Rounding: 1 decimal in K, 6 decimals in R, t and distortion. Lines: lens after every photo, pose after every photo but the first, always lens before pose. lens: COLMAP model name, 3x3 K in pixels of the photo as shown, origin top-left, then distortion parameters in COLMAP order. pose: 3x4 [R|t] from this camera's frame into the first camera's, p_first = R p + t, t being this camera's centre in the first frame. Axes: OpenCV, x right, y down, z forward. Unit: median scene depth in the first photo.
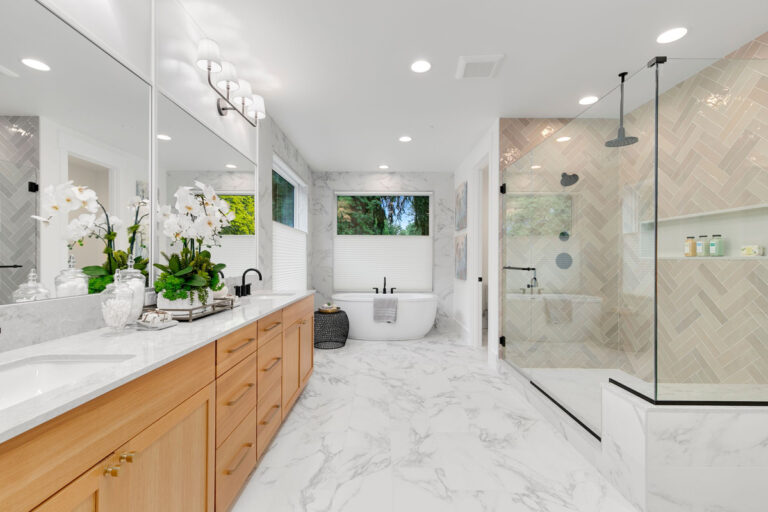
lens RADIAL K [[347.3, 0, 382.4], [0, 347.3, 257.8], [0, 0, 1]] dist [0.006000, -0.000859]
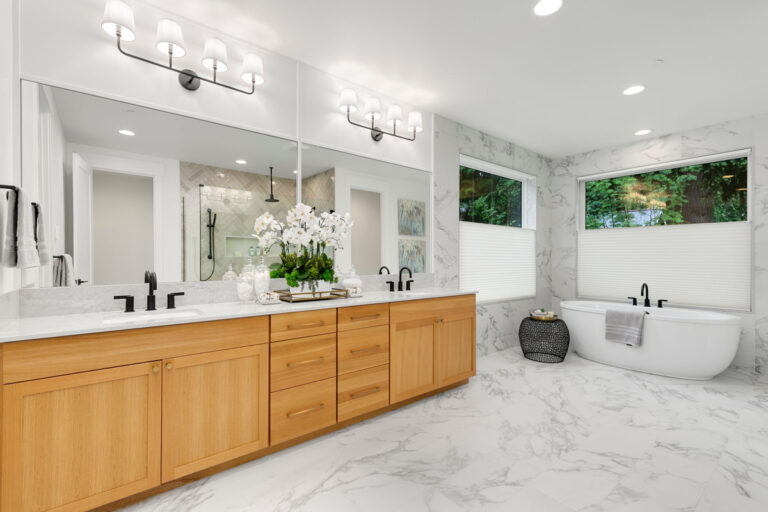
lens RADIAL K [[347.3, 0, 379.2], [0, 347.3, 258.2], [0, 0, 1]] dist [0.006000, -0.000859]
pose [[0.627924, -0.001660, -0.778273, 0.355407], [0.003231, 0.999995, 0.000474, 0.000727], [0.778268, -0.002812, 0.627926, 0.175697]]
